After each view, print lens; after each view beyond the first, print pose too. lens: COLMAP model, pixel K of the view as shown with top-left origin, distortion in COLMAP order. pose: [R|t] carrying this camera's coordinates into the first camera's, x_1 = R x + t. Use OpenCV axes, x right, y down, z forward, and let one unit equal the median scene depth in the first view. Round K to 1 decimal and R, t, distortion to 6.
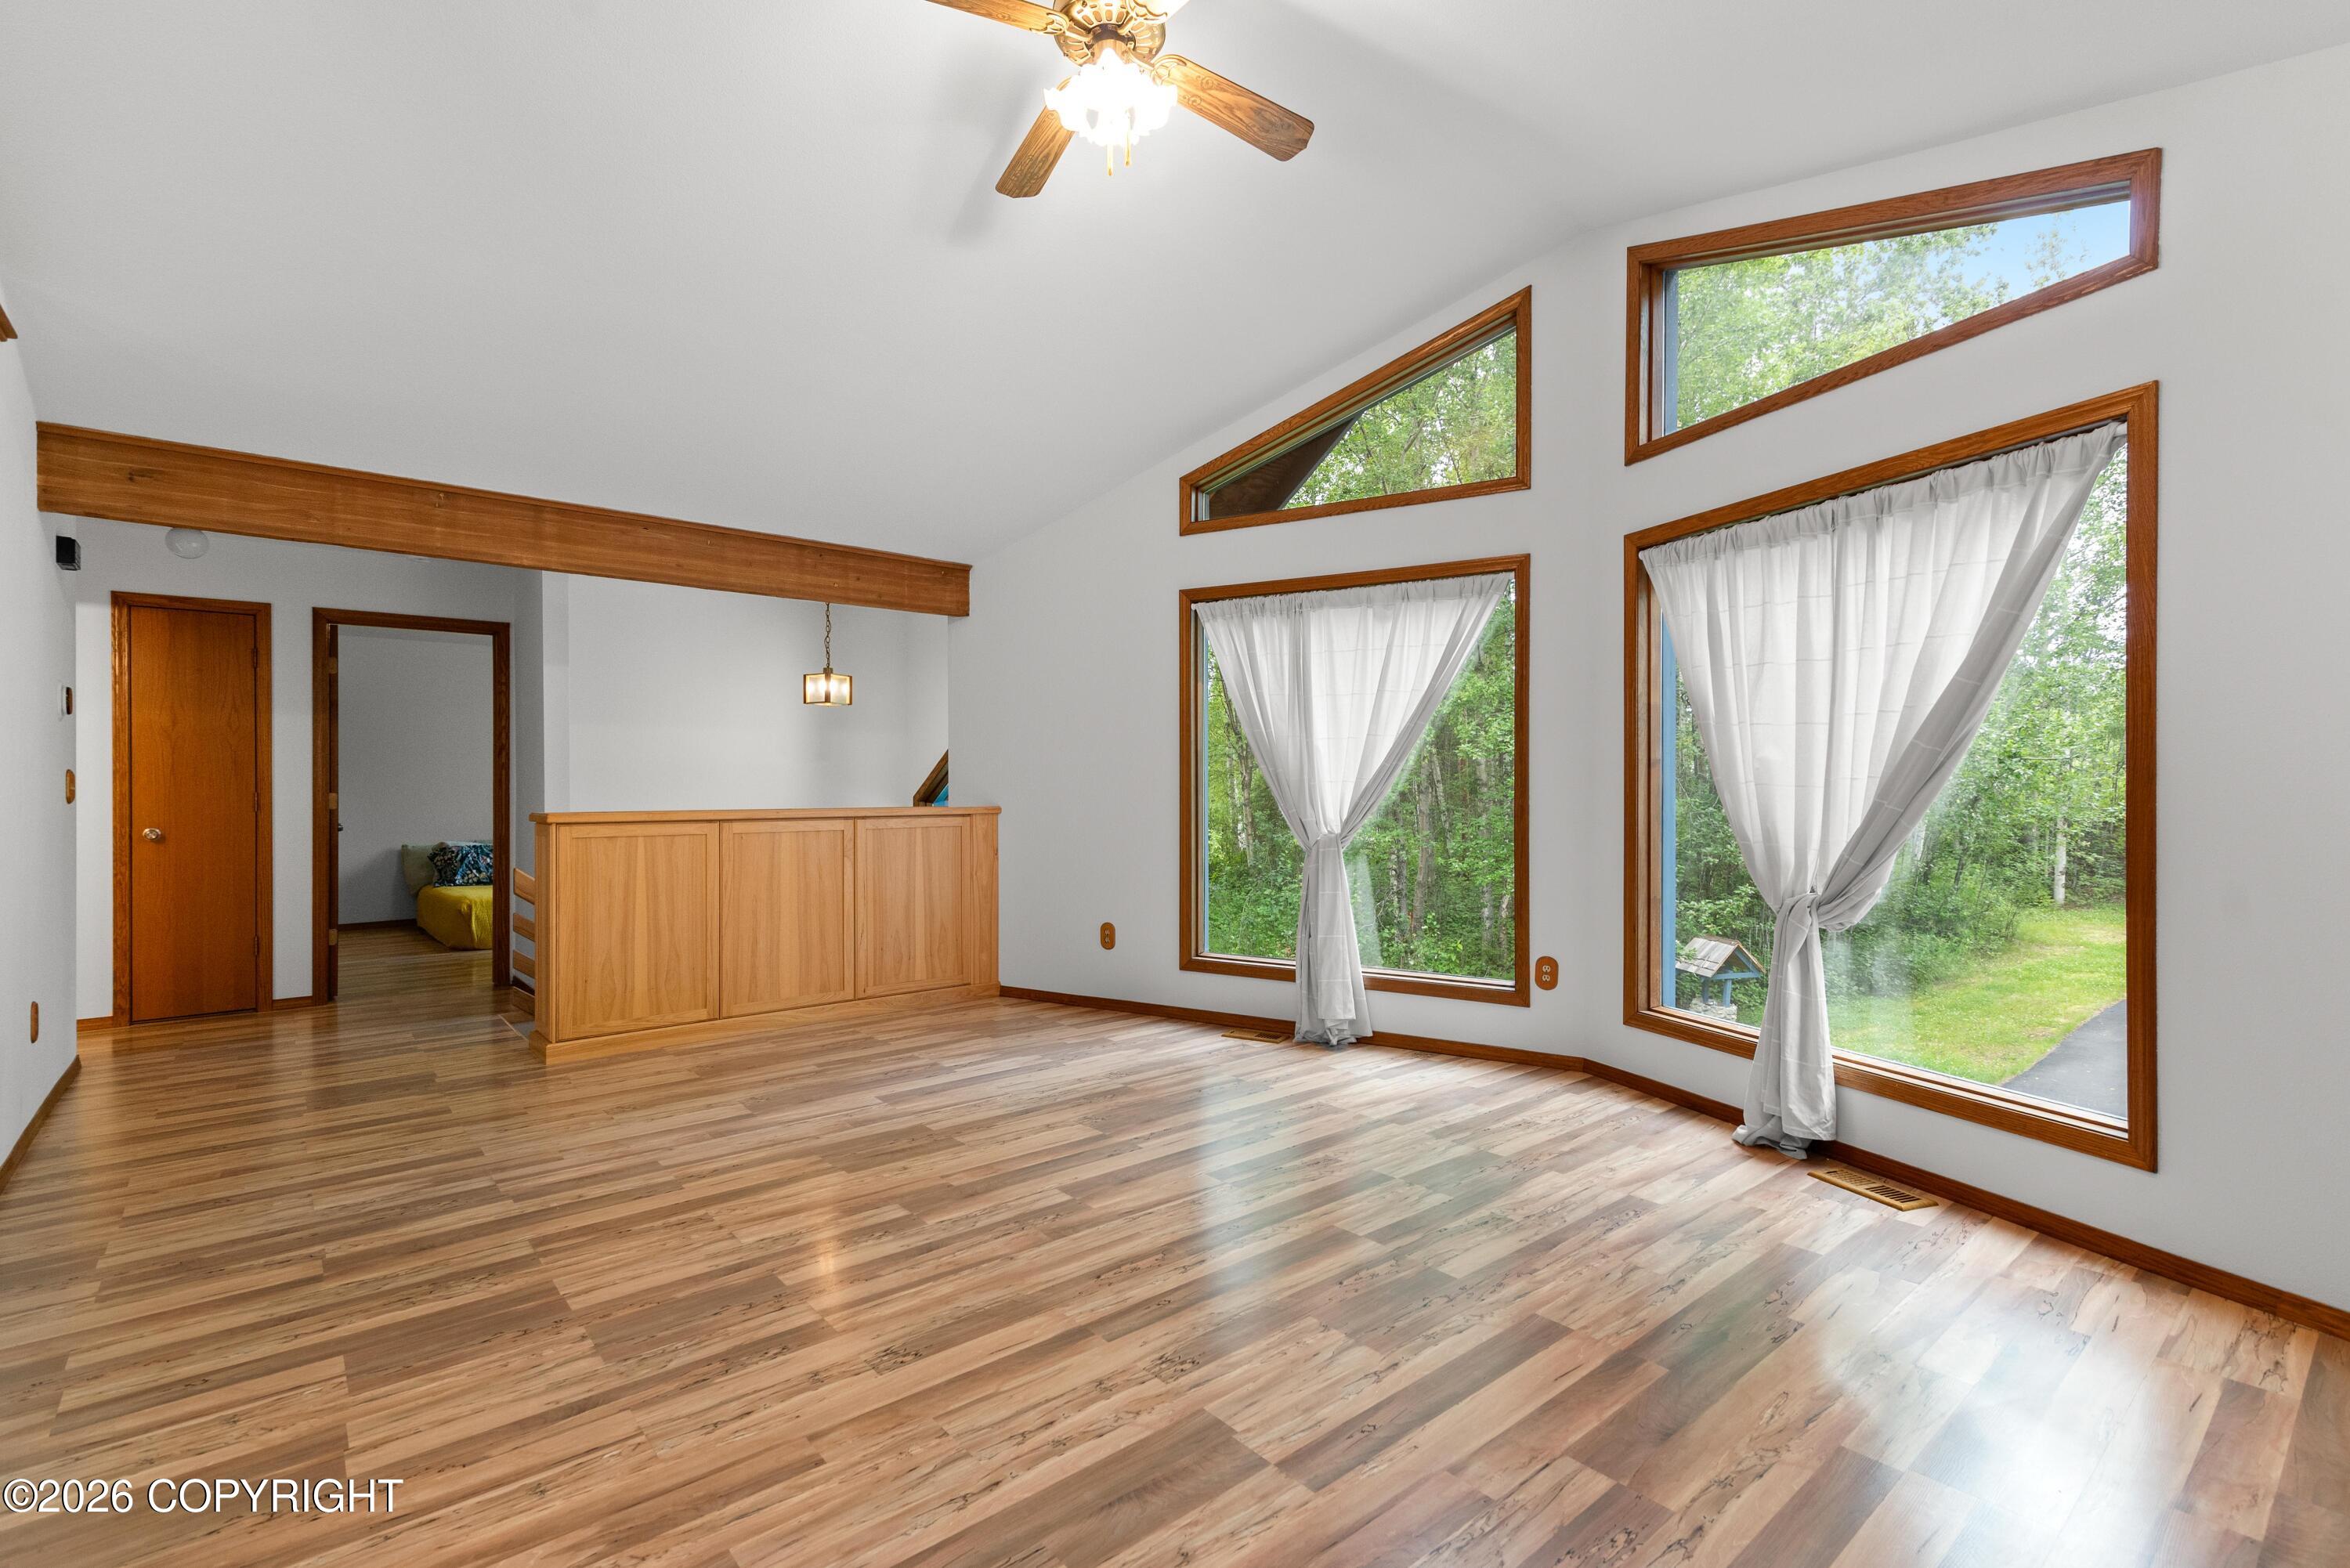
lens RADIAL K [[1069.1, 0, 1166.5], [0, 1069.1, 791.3], [0, 0, 1]] dist [0.014536, -0.002096]
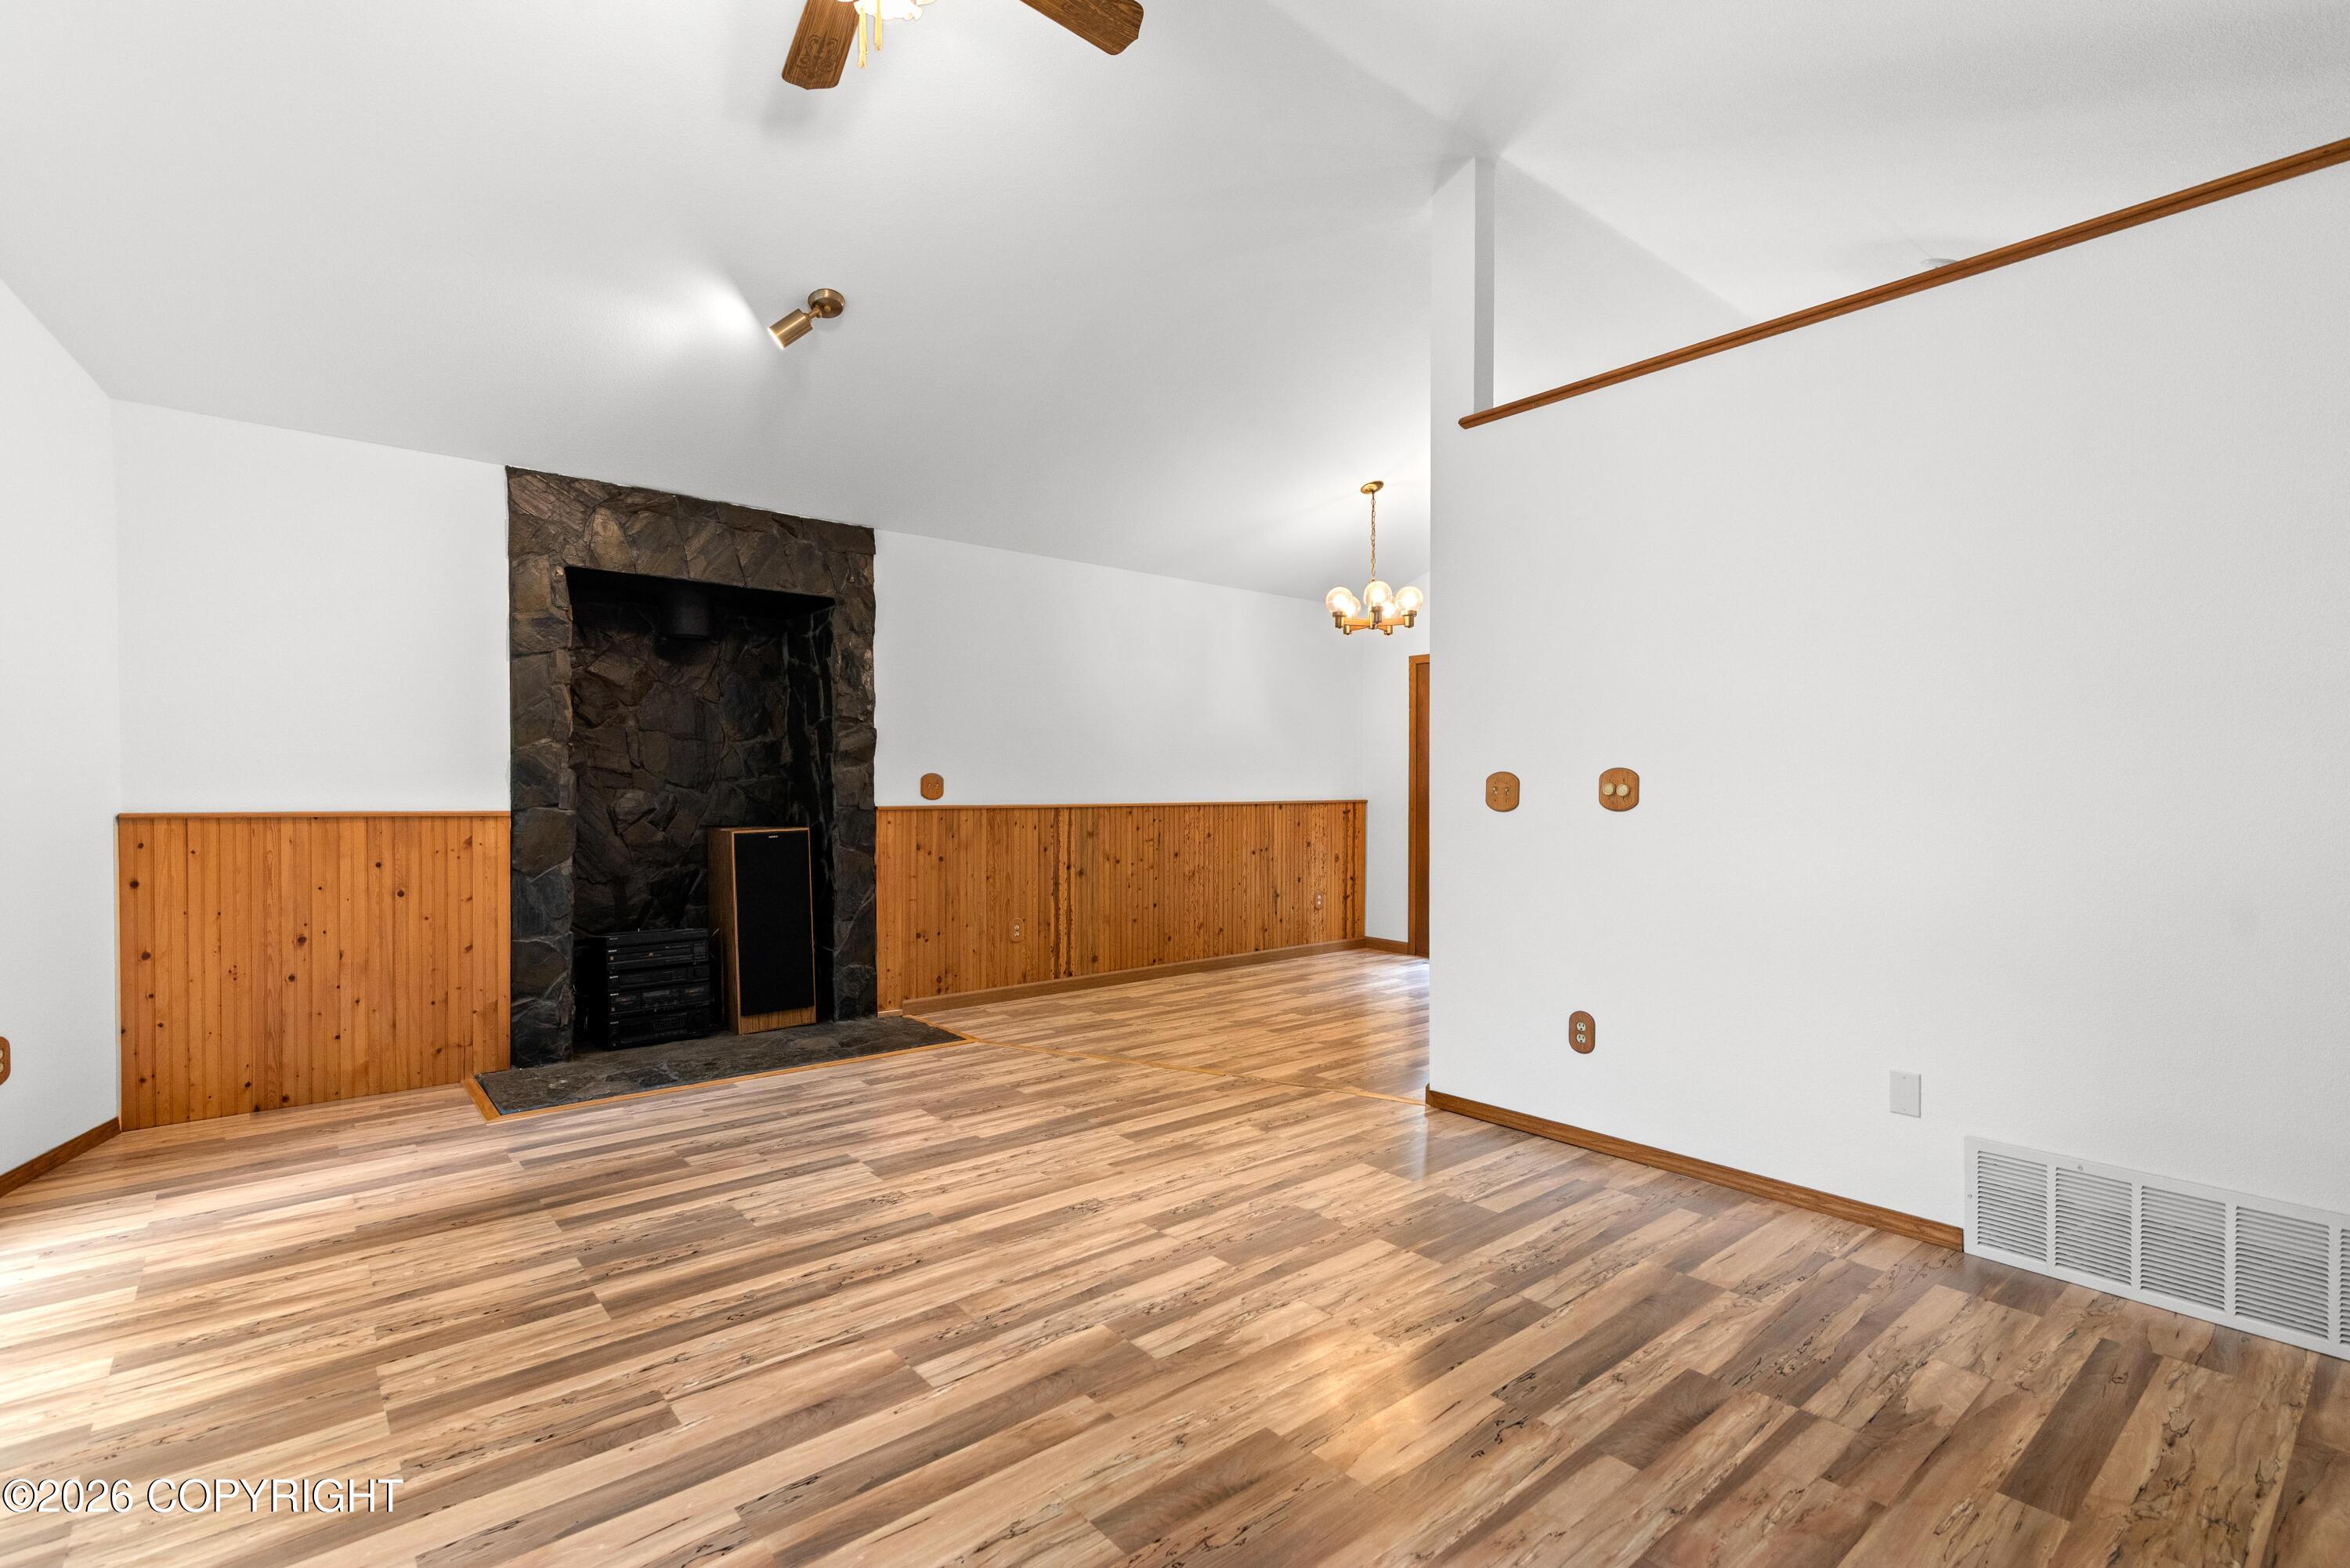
lens RADIAL K [[1069.1, 0, 1183.5], [0, 1069.1, 790.6], [0, 0, 1]] dist [0.014536, -0.002096]
pose [[-0.999877, -0.001423, -0.015623, -0.322428], [-0.001501, 0.999987, 0.004970, -0.010223], [0.015615, 0.004992, -0.999866, 2.167974]]
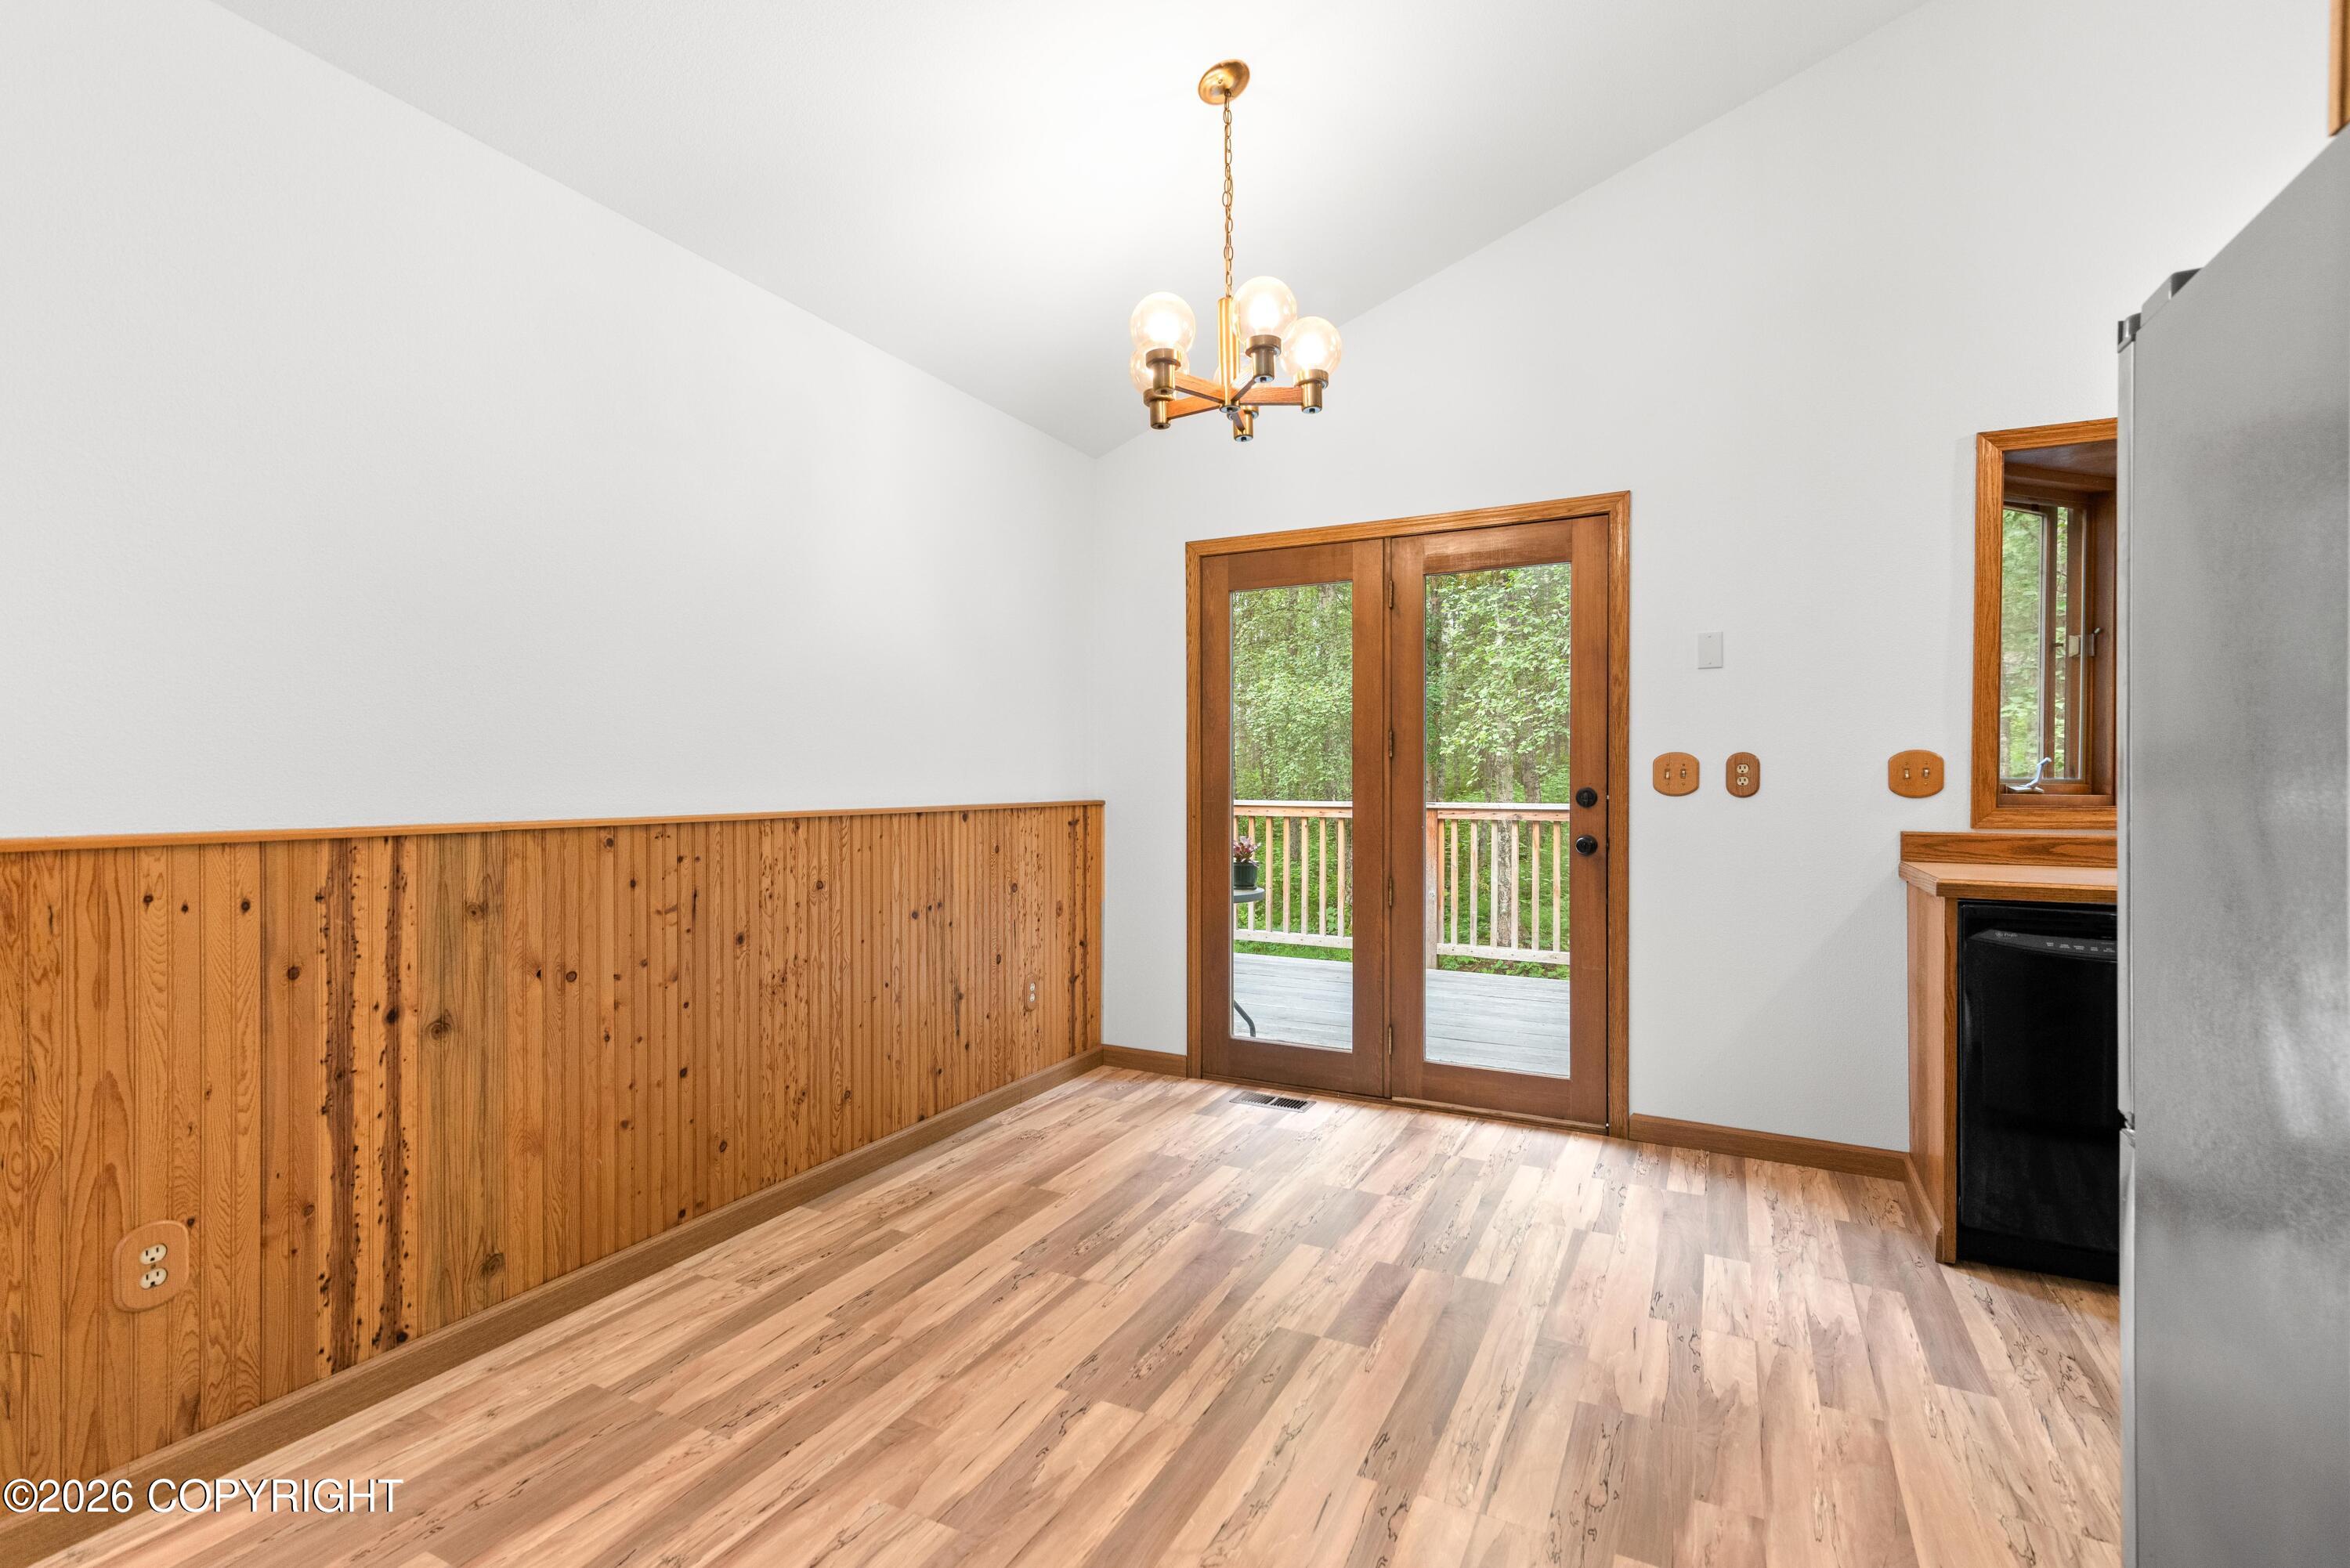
lens RADIAL K [[1069.1, 0, 1179.1], [0, 1069.1, 783.7], [0, 0, 1]] dist [0.014536, -0.002096]
pose [[-0.914293, 0.004067, -0.405034, -0.318472], [0.003293, 0.999991, 0.002608, -0.005256], [0.405041, 0.001051, -0.914298, 1.546697]]
